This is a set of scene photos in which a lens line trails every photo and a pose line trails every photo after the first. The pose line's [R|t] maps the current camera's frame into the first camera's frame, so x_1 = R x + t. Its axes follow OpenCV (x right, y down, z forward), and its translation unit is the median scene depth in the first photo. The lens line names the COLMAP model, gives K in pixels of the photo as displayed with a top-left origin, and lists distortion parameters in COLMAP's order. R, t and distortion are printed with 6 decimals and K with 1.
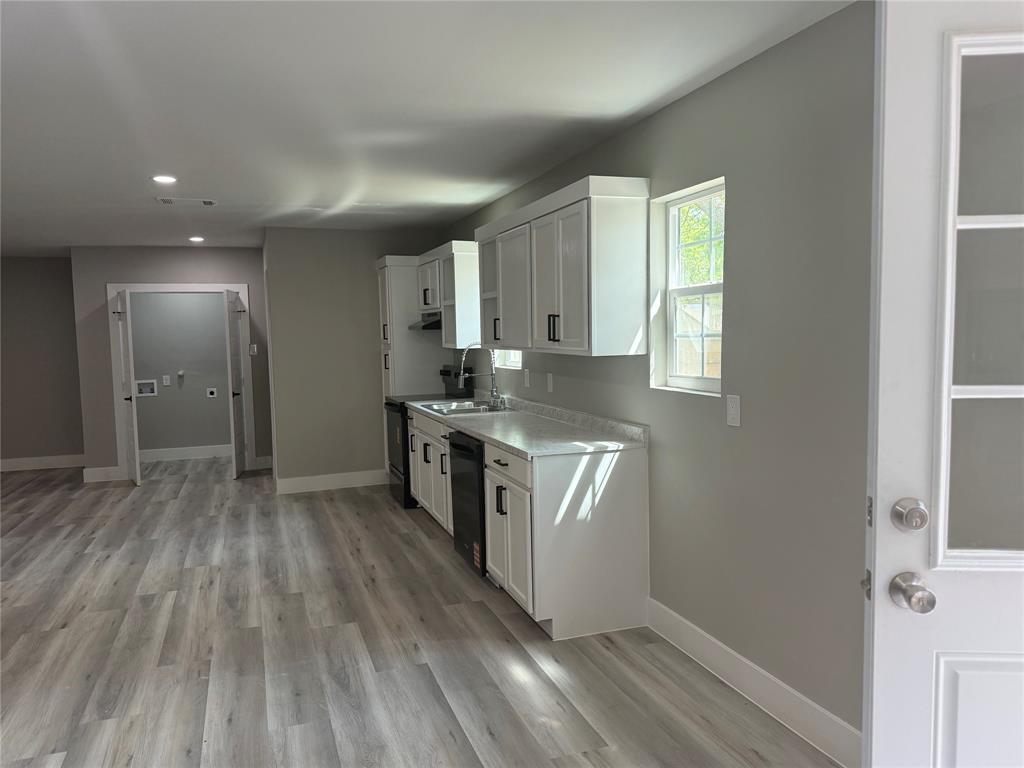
lens RADIAL K [[741.3, 0, 503.8], [0, 741.3, 381.1], [0, 0, 1]] dist [0.047700, -0.055470]
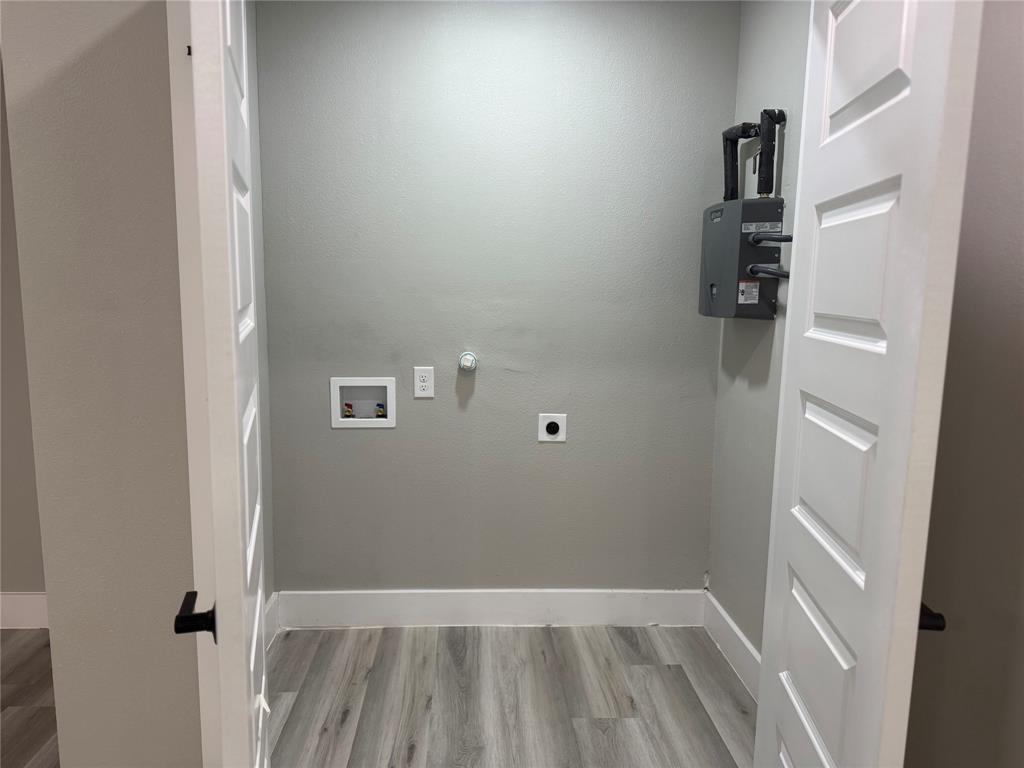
lens RADIAL K [[717.6, 0, 481.4], [0, 717.6, 372.8], [0, 0, 1]] dist [0.079130, -0.101134]
pose [[0.955964, 0.074939, -0.283756, -0.730915], [-0.058050, 0.996031, 0.067479, -0.056111], [0.287686, -0.048036, 0.956519, 1.530311]]
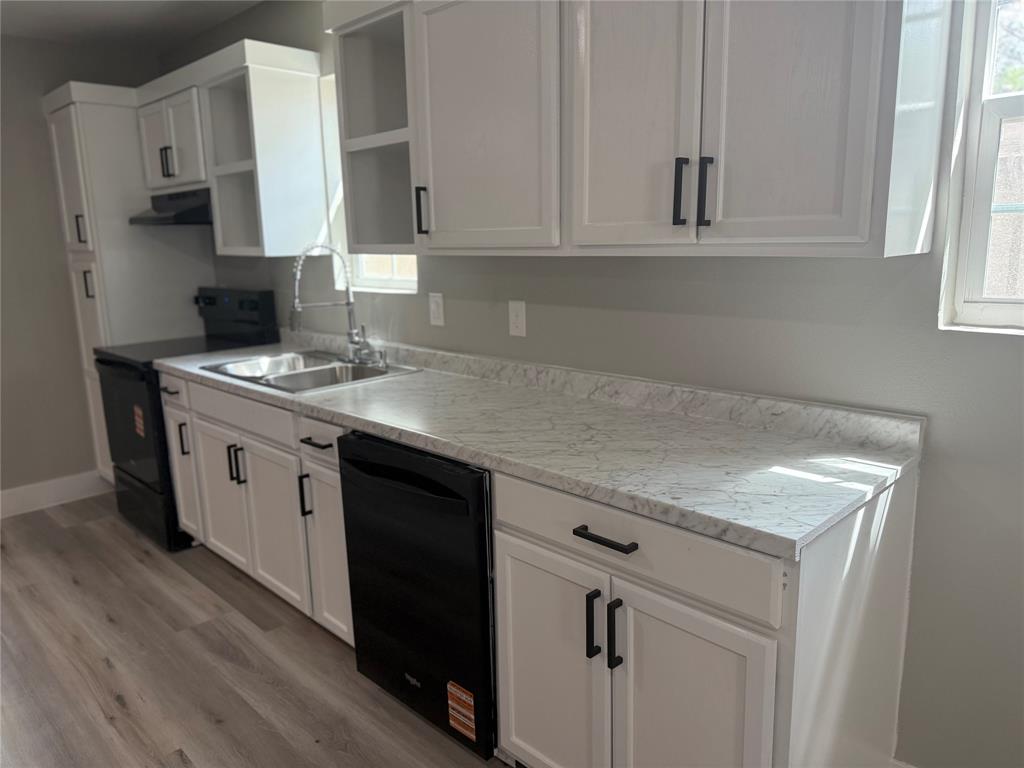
lens RADIAL K [[717.6, 0, 504.7], [0, 717.6, 377.3], [0, 0, 1]] dist [0.079130, -0.101134]
pose [[0.901857, -0.084522, 0.423686, -0.178890], [0.035495, 0.991857, 0.122314, -0.020379], [-0.430574, -0.095271, 0.897513, 0.592354]]
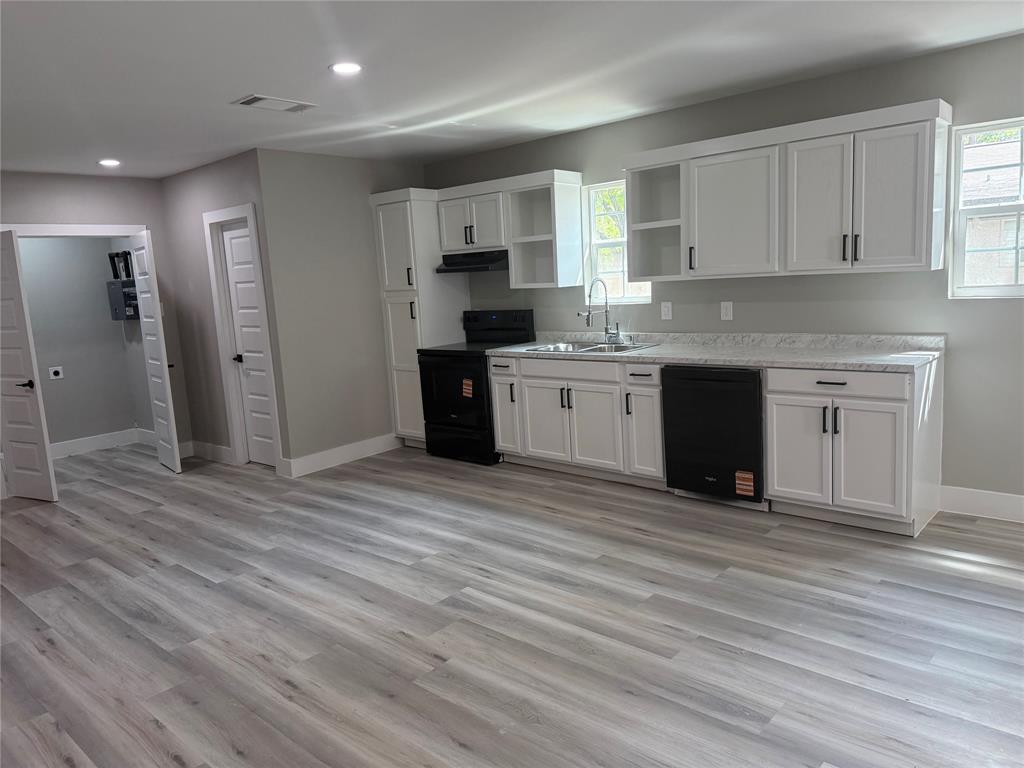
lens RADIAL K [[717.6, 0, 505.9], [0, 717.6, 373.1], [0, 0, 1]] dist [0.079130, -0.101134]
pose [[0.875437, -0.096365, 0.473629, -0.745035], [0.072861, 0.995036, 0.067777, -0.002247], [-0.477809, -0.024825, 0.878113, 0.293249]]
